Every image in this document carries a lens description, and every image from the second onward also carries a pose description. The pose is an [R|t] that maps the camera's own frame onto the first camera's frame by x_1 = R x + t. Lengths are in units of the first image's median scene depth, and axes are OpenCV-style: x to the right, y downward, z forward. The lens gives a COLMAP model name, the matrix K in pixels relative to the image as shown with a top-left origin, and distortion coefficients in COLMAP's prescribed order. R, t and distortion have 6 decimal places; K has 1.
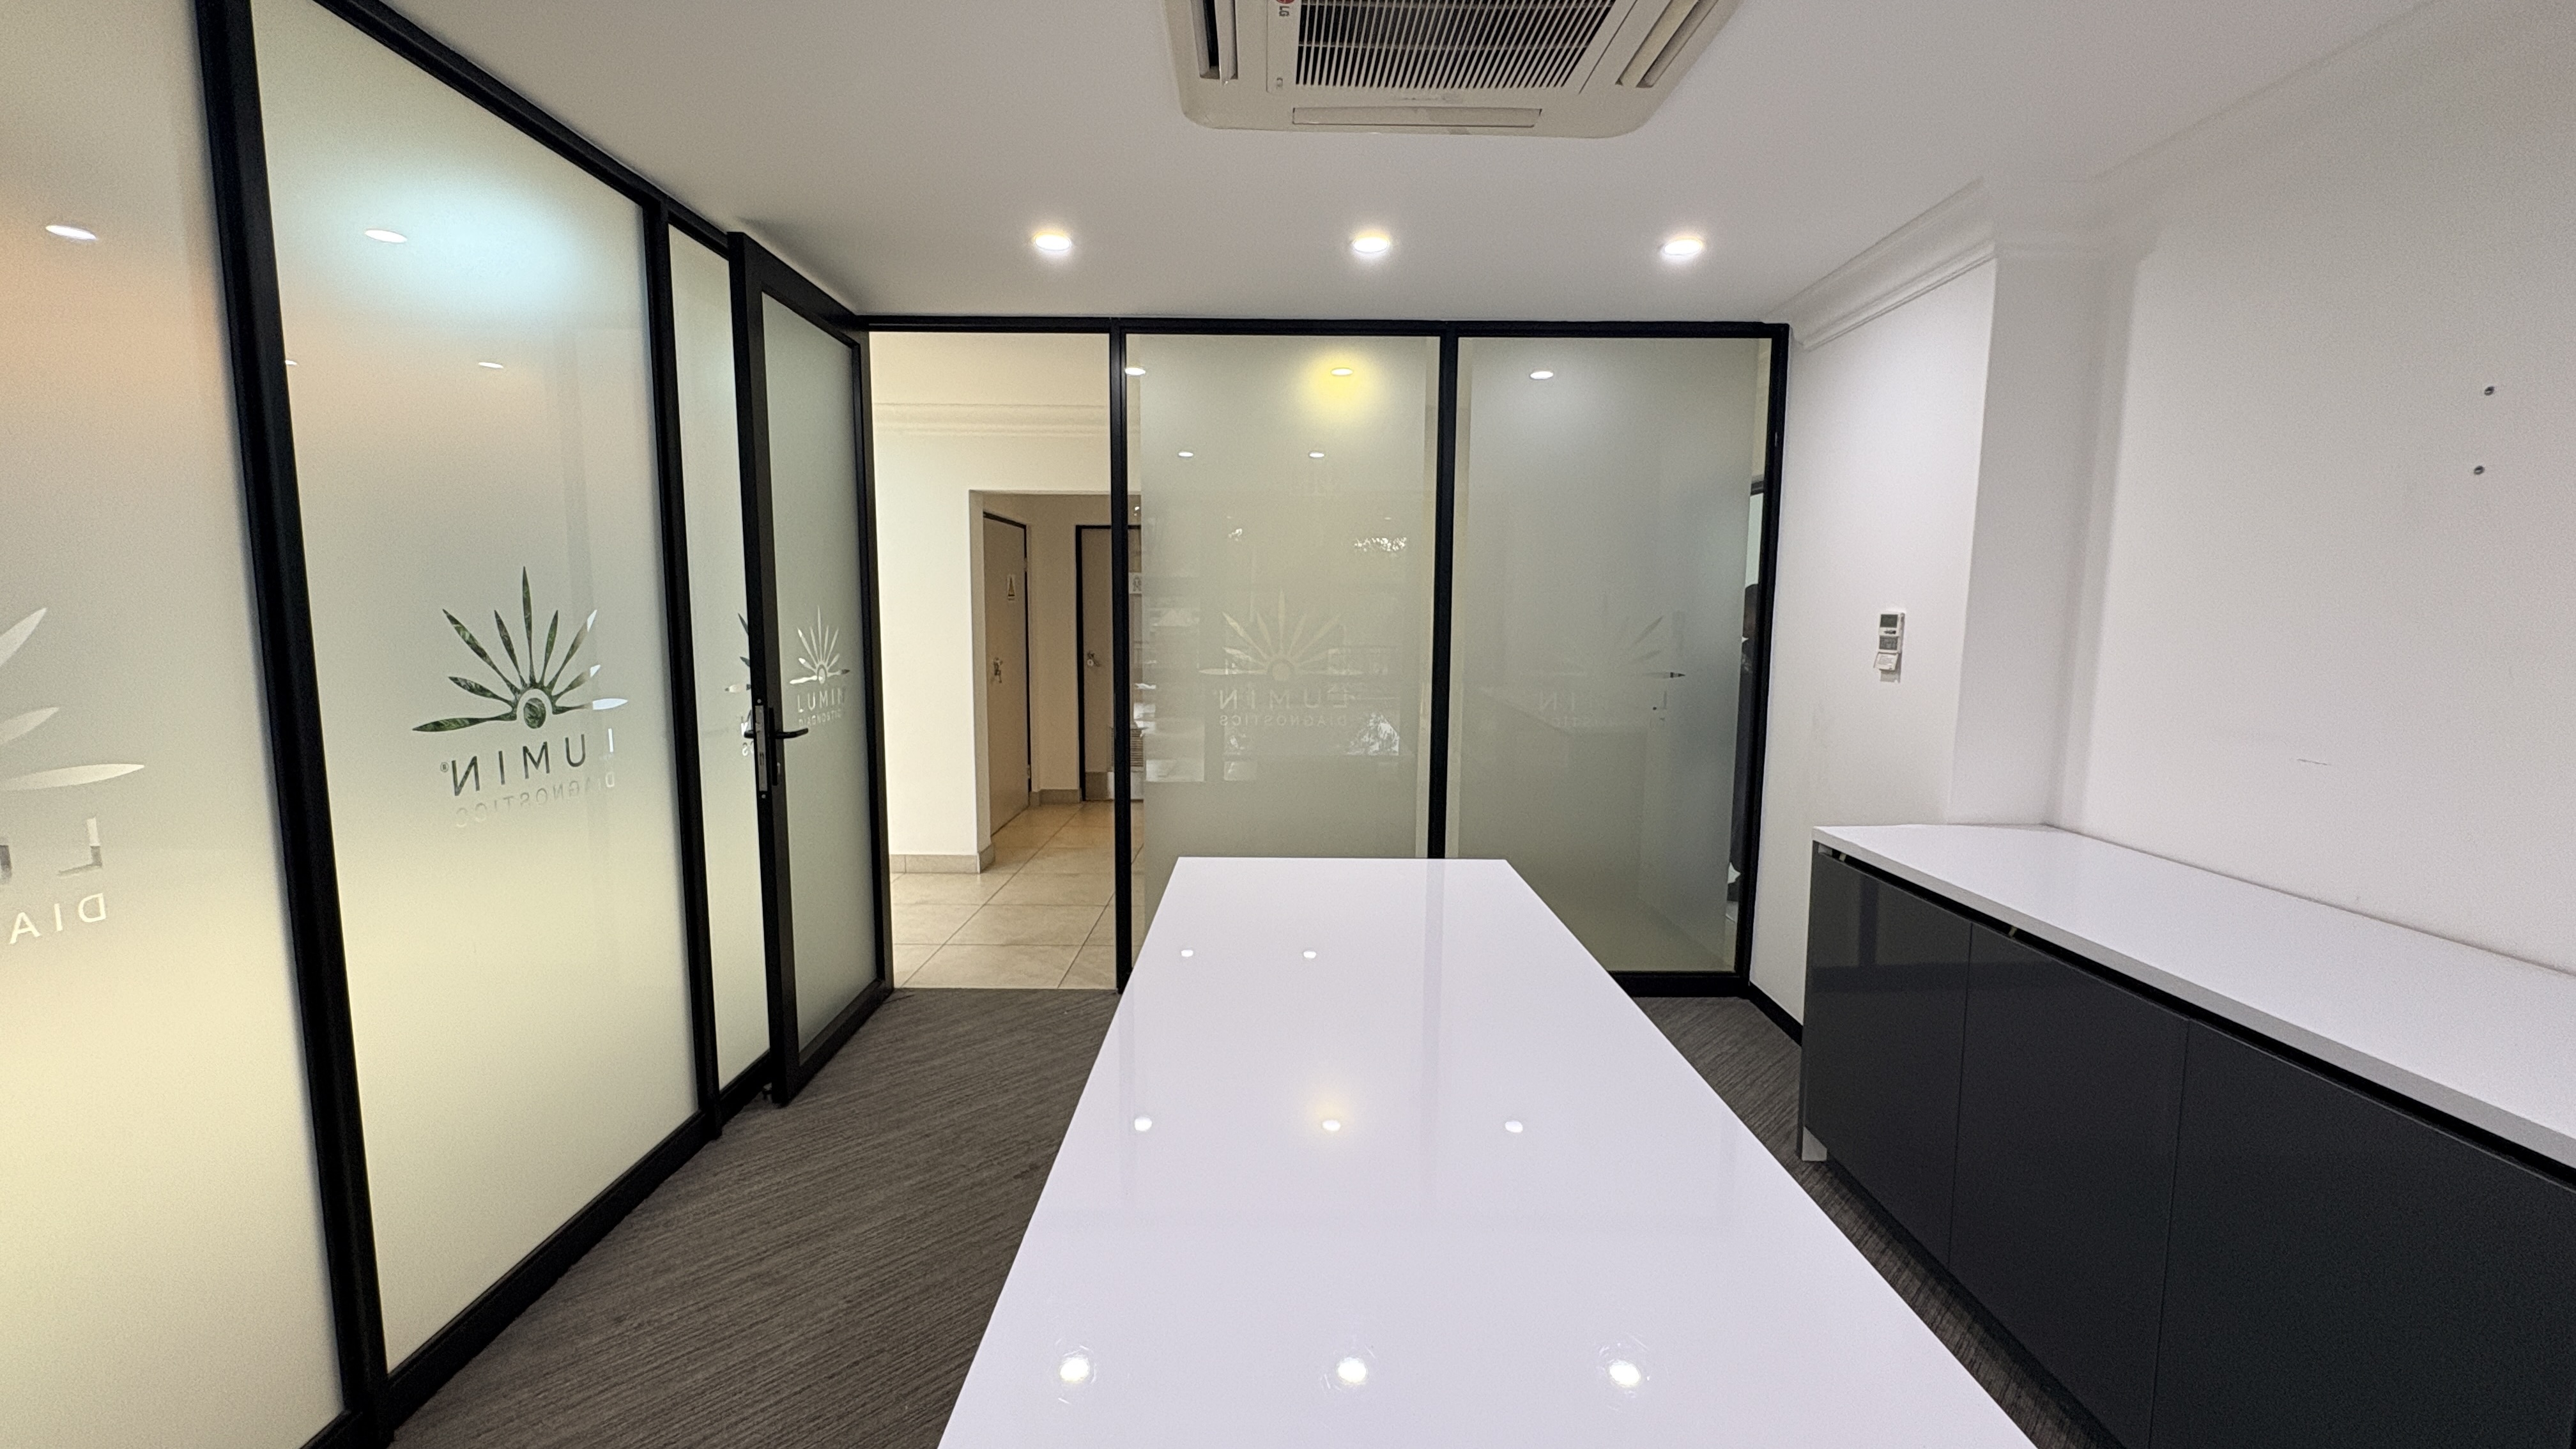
lens RADIAL K [[1037.2, 0, 1294.5], [0, 1037.2, 724.1], [0, 0, 1]] dist [-0.004653, -0.000641]
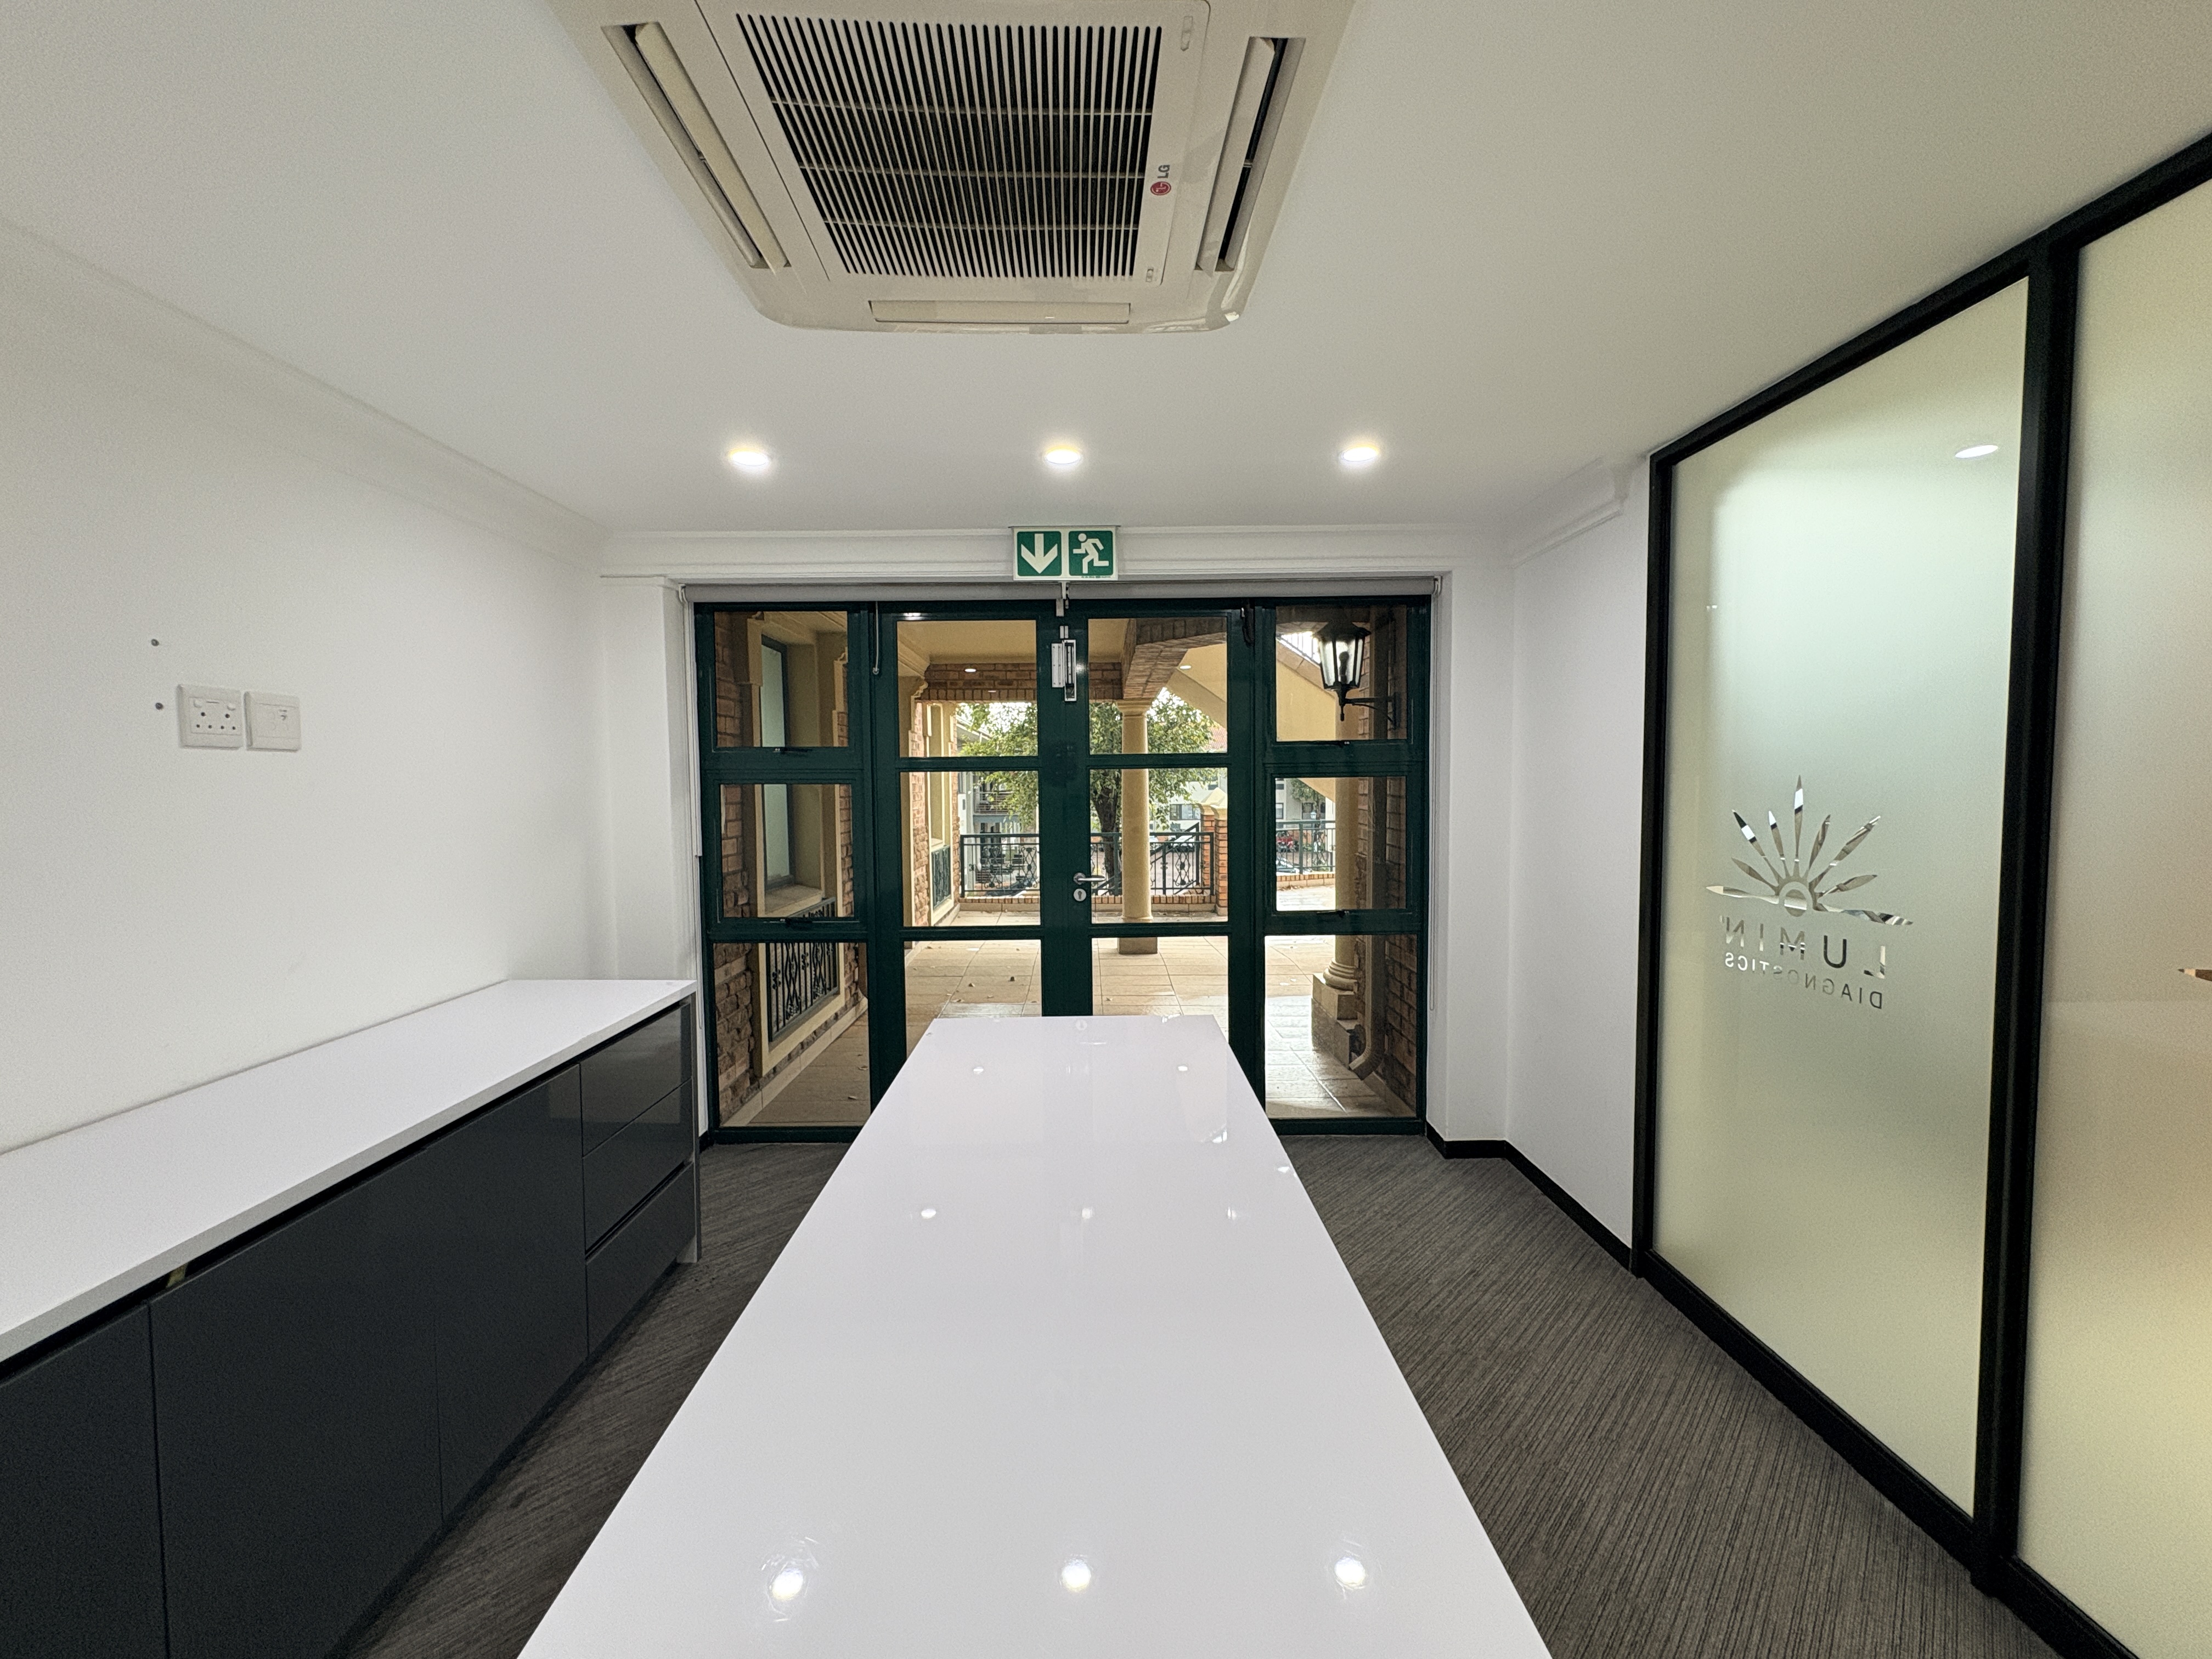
lens RADIAL K [[884.9, 0, 1108.2], [0, 884.9, 828.6], [0, 0, 1]] dist [-0.002787, 0.000188]
pose [[-0.999897, 0.001340, -0.014316, 0.053544], [-0.001198, 0.984422, 0.175819, -0.268340], [0.014329, 0.175818, -0.984318, 1.965052]]
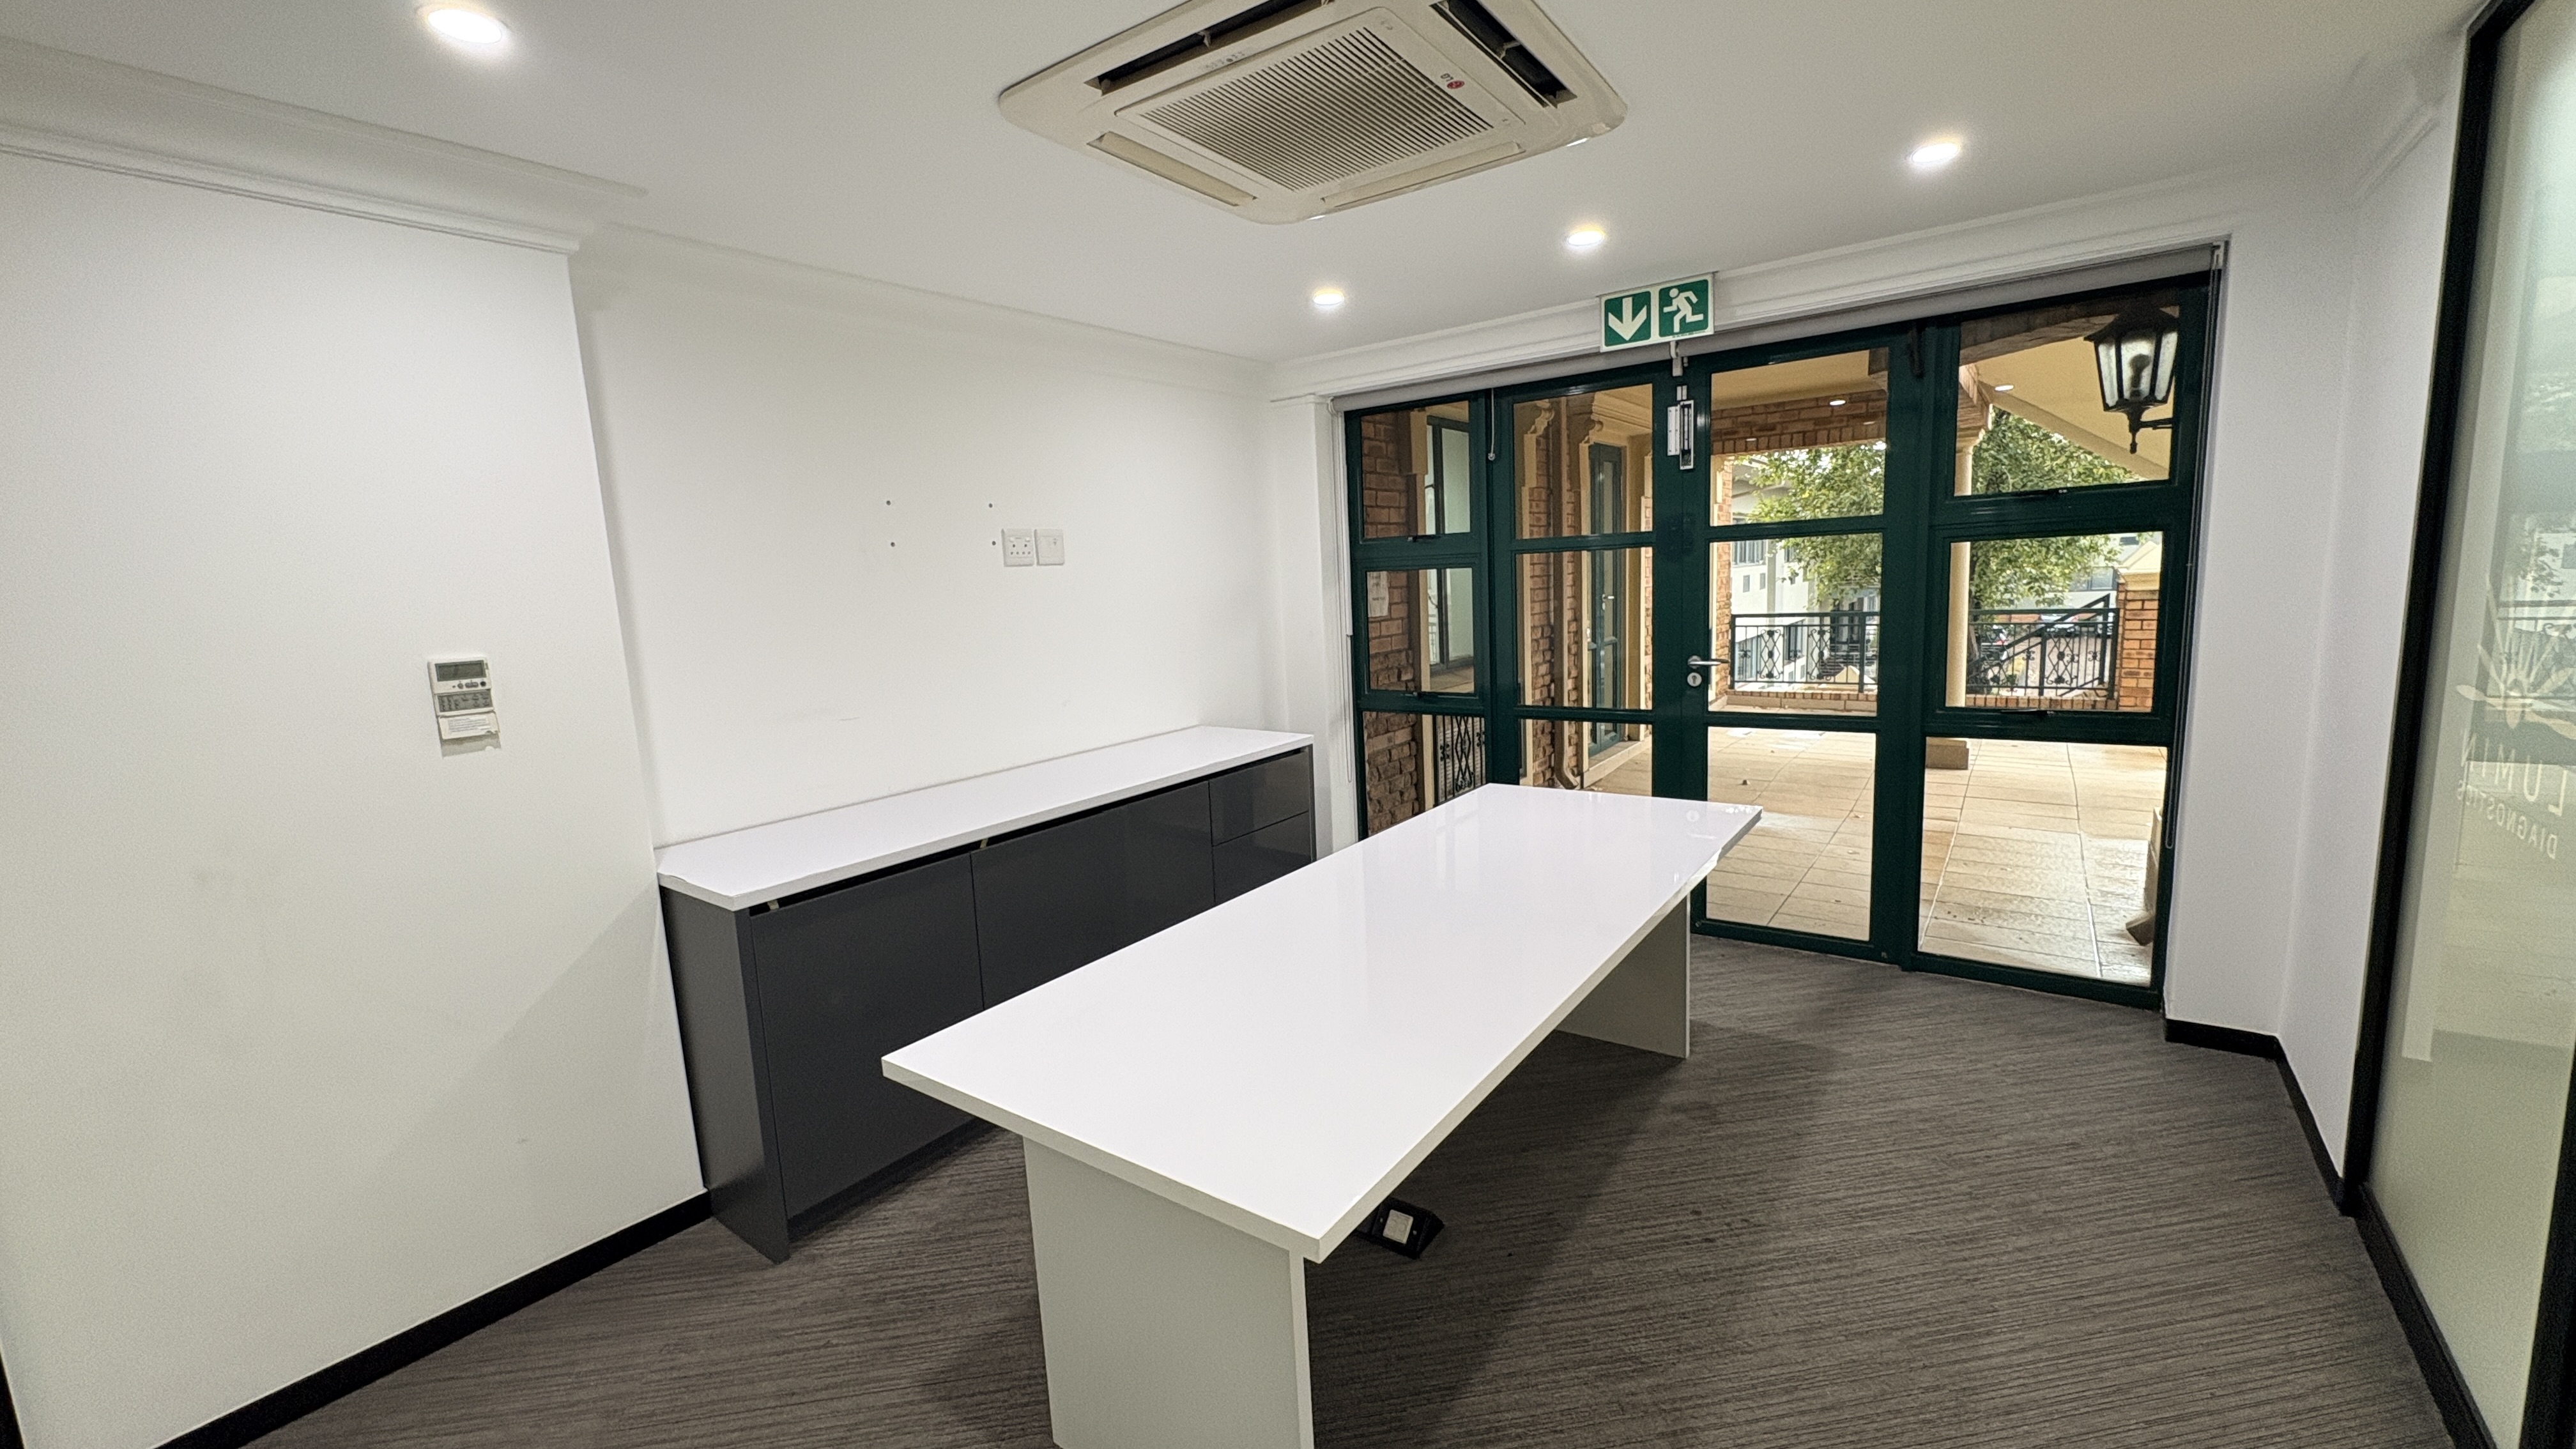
lens RADIAL K [[1037.2, 0, 1275.0], [0, 1037.2, 726.6], [0, 0, 1]] dist [-0.004653, -0.000641]
pose [[-0.798129, -0.057424, 0.599744, -0.604203], [0.116850, 0.961792, 0.247591, -0.324848], [-0.591047, 0.267690, -0.760924, 2.274334]]
